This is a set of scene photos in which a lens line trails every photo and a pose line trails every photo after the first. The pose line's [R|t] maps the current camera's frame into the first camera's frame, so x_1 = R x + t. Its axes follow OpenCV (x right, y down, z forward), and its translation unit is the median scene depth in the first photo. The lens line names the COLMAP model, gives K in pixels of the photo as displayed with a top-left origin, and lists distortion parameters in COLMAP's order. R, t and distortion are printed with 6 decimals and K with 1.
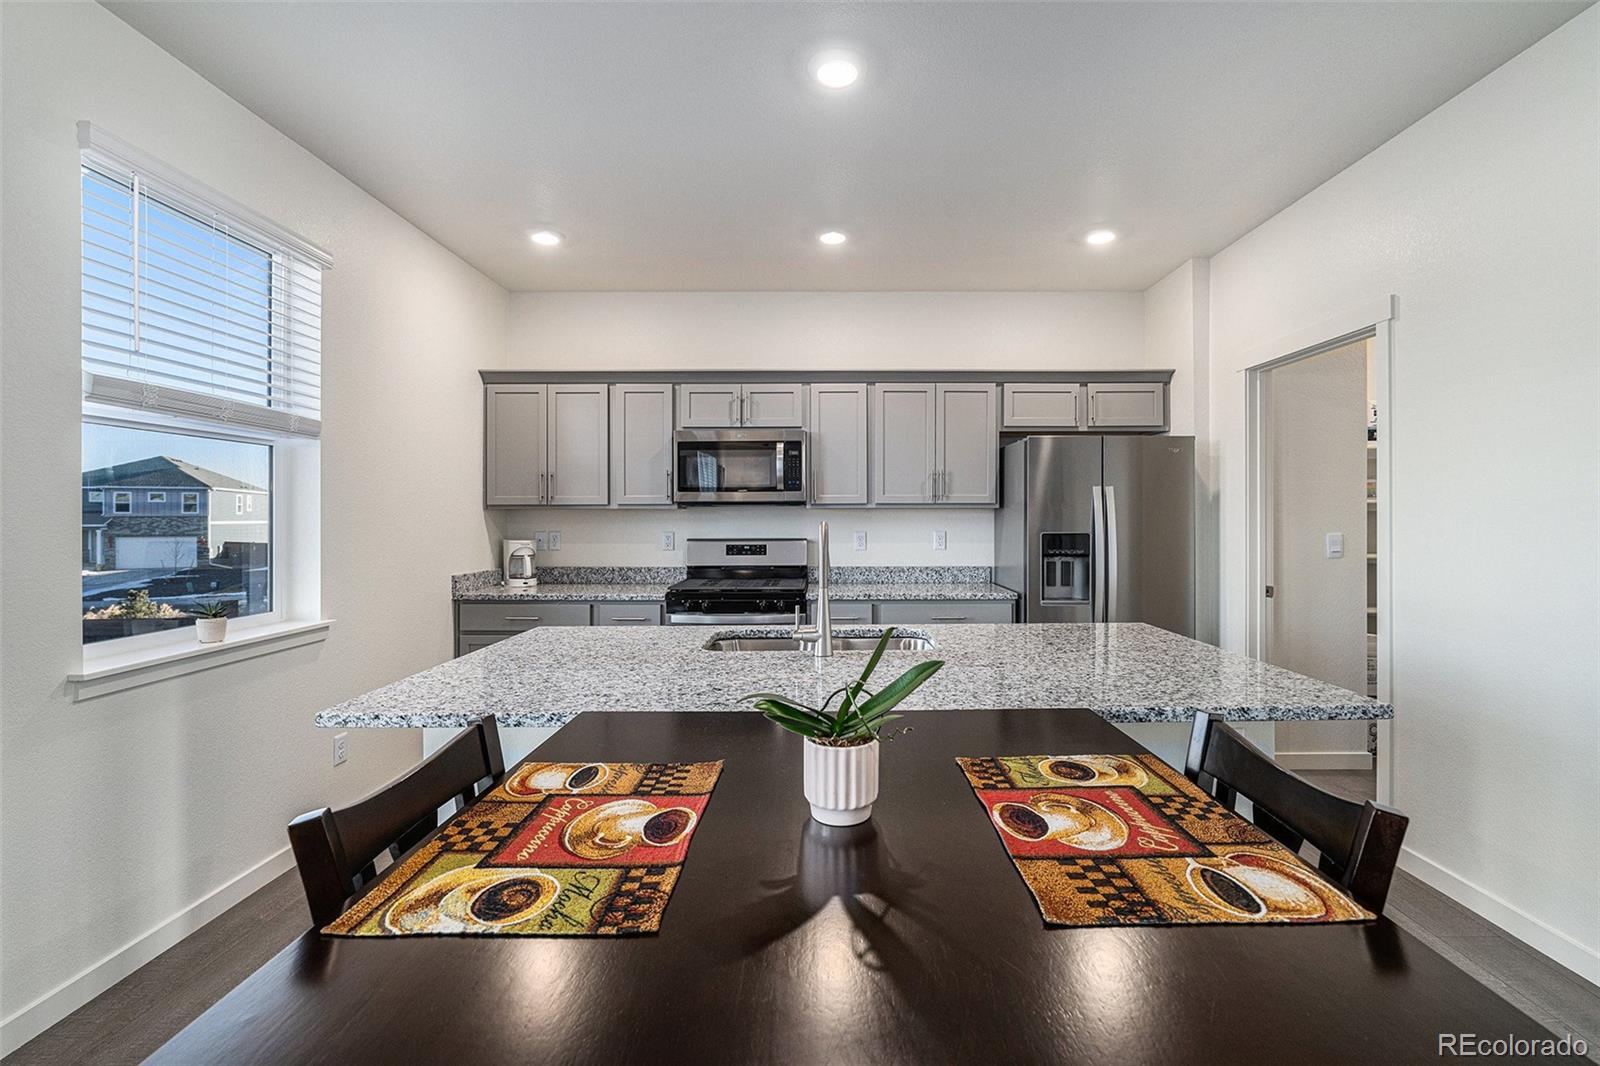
lens RADIAL K [[674.3, 0, 809.4], [0, 674.3, 520.5], [0, 0, 1]] dist [-0.010484, 0.000312]
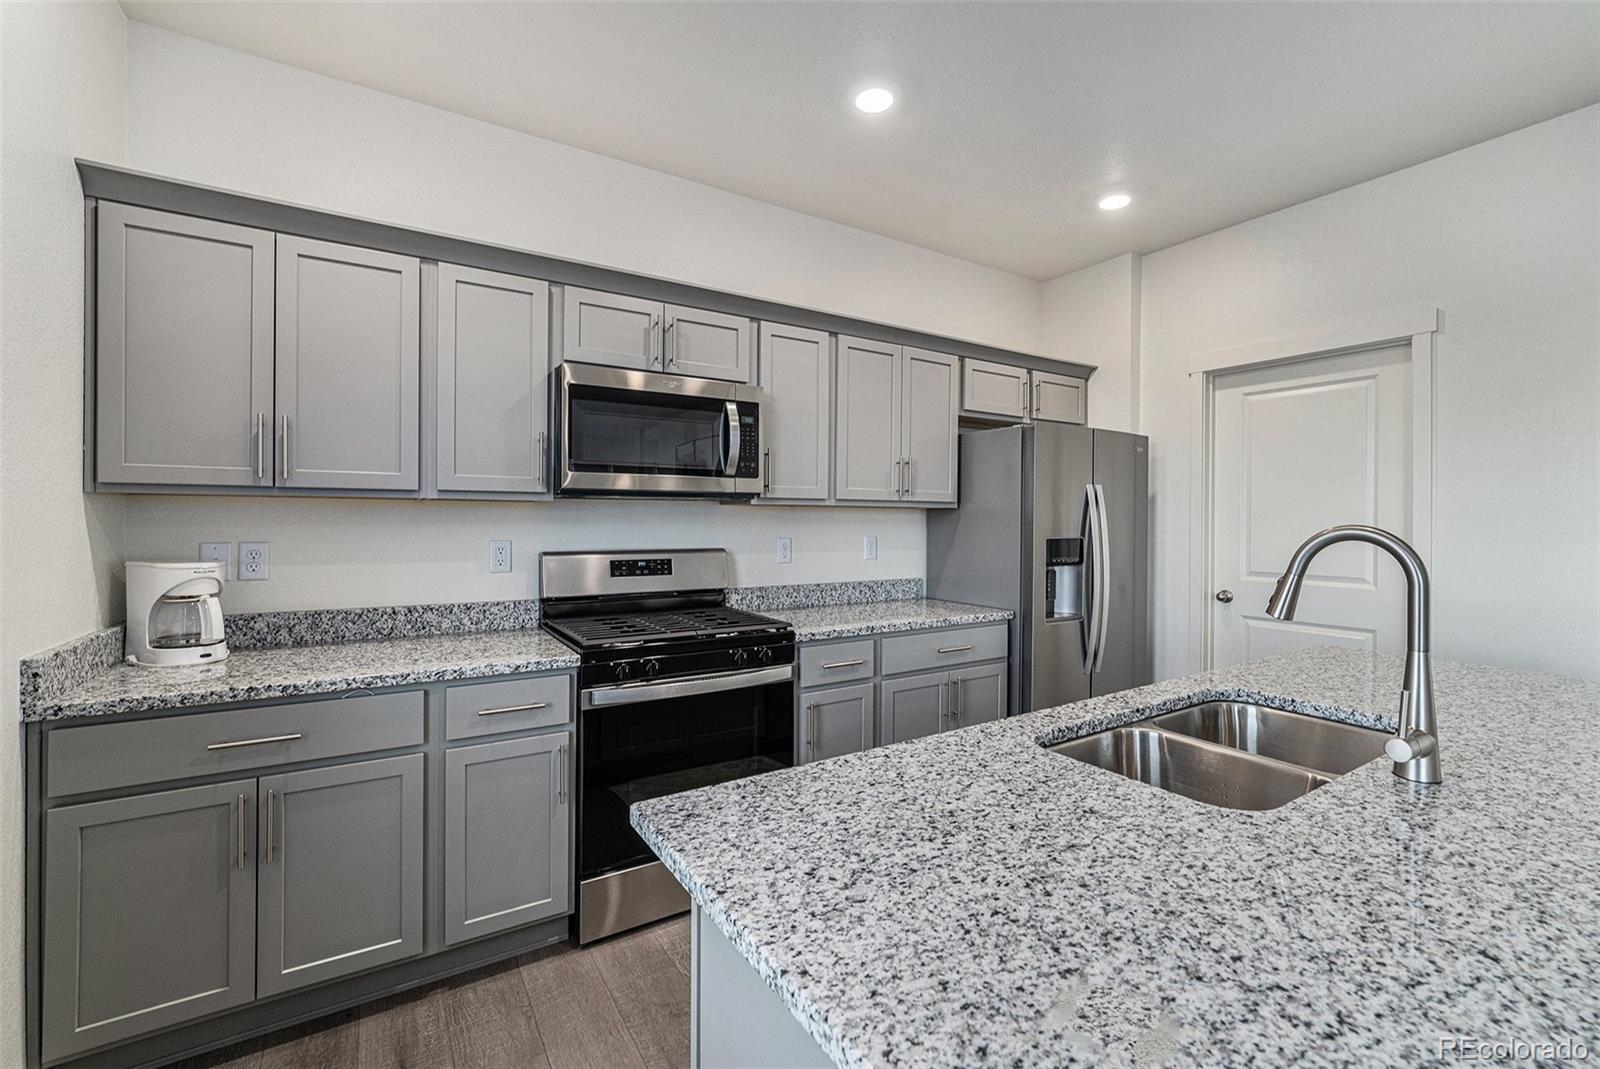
lens RADIAL K [[693.9, 0, 808.7], [0, 693.9, 517.9], [0, 0, 1]] dist [-0.002393, 0.000338]
pose [[0.843381, 0.007392, 0.537265, -0.331799], [-0.005422, 0.999972, -0.005246, -0.000766], [-0.537289, 0.001511, 0.843397, 0.383407]]
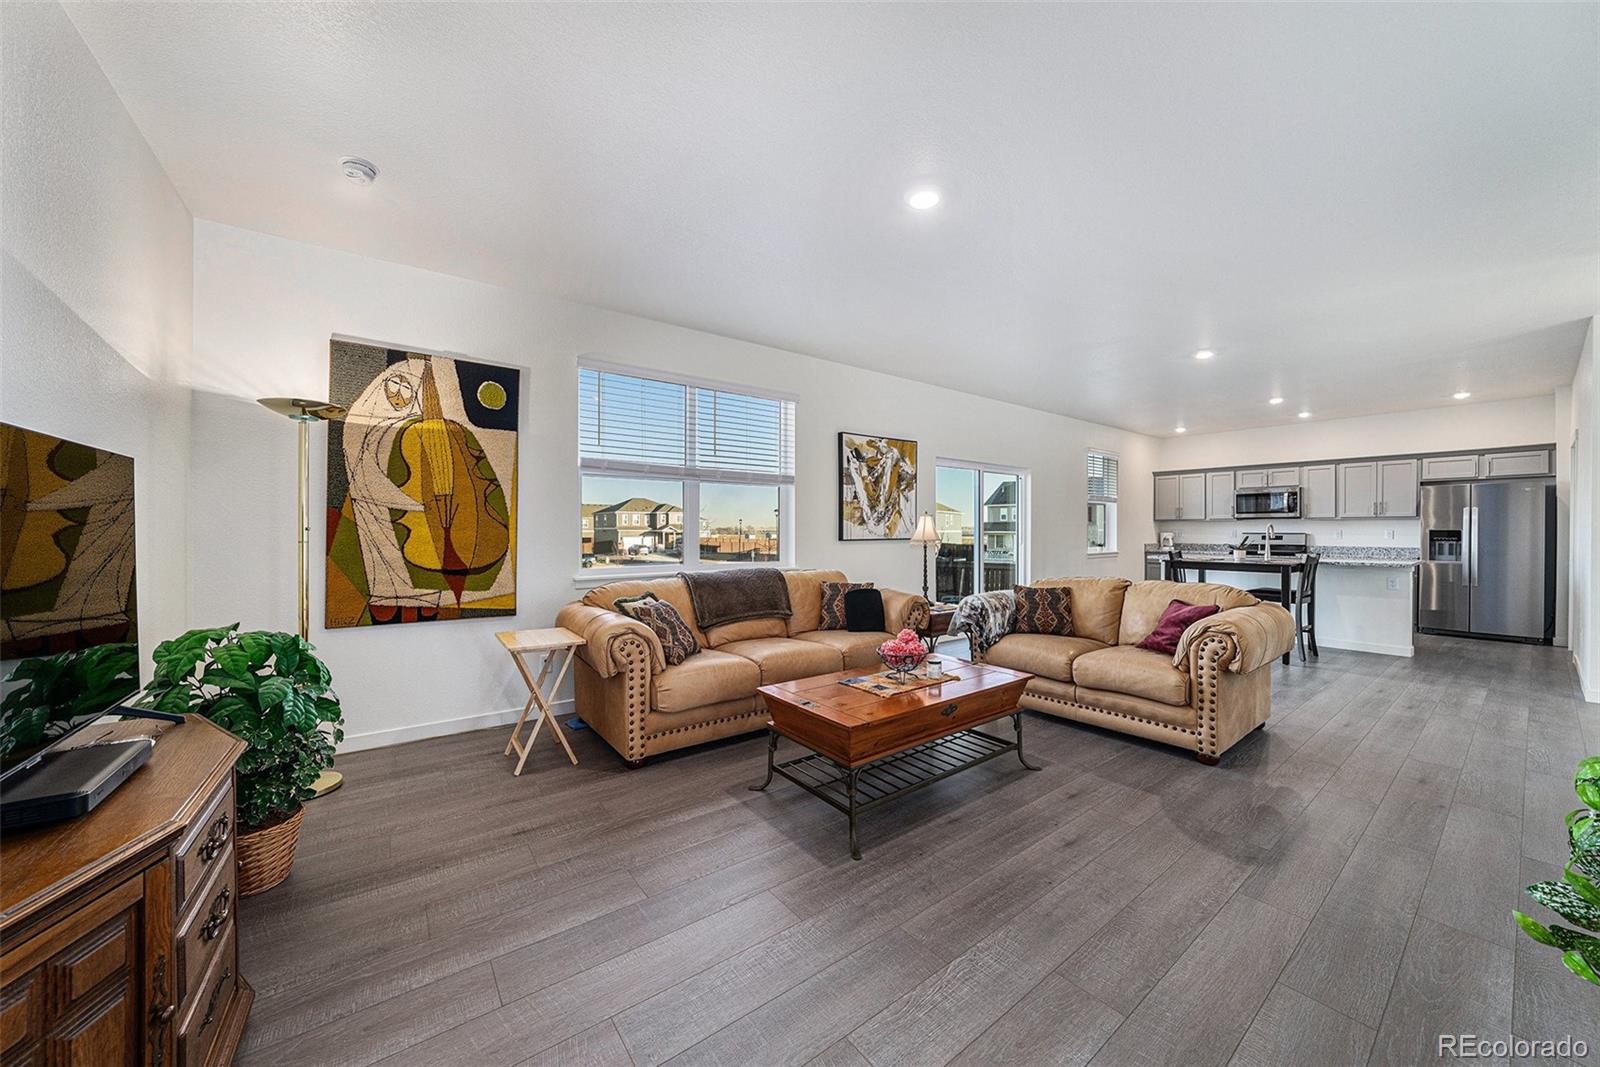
lens RADIAL K [[559.0, 0, 814.5], [0, 559.0, 530.5], [0, 0, 1]] dist [-0.010331, 0.000291]
pose [[0.607815, 0.004461, -0.794066, 0.501780], [-0.006334, 0.999980, 0.000769, 0.028563], [0.794053, 0.004563, 0.607831, -1.536466]]
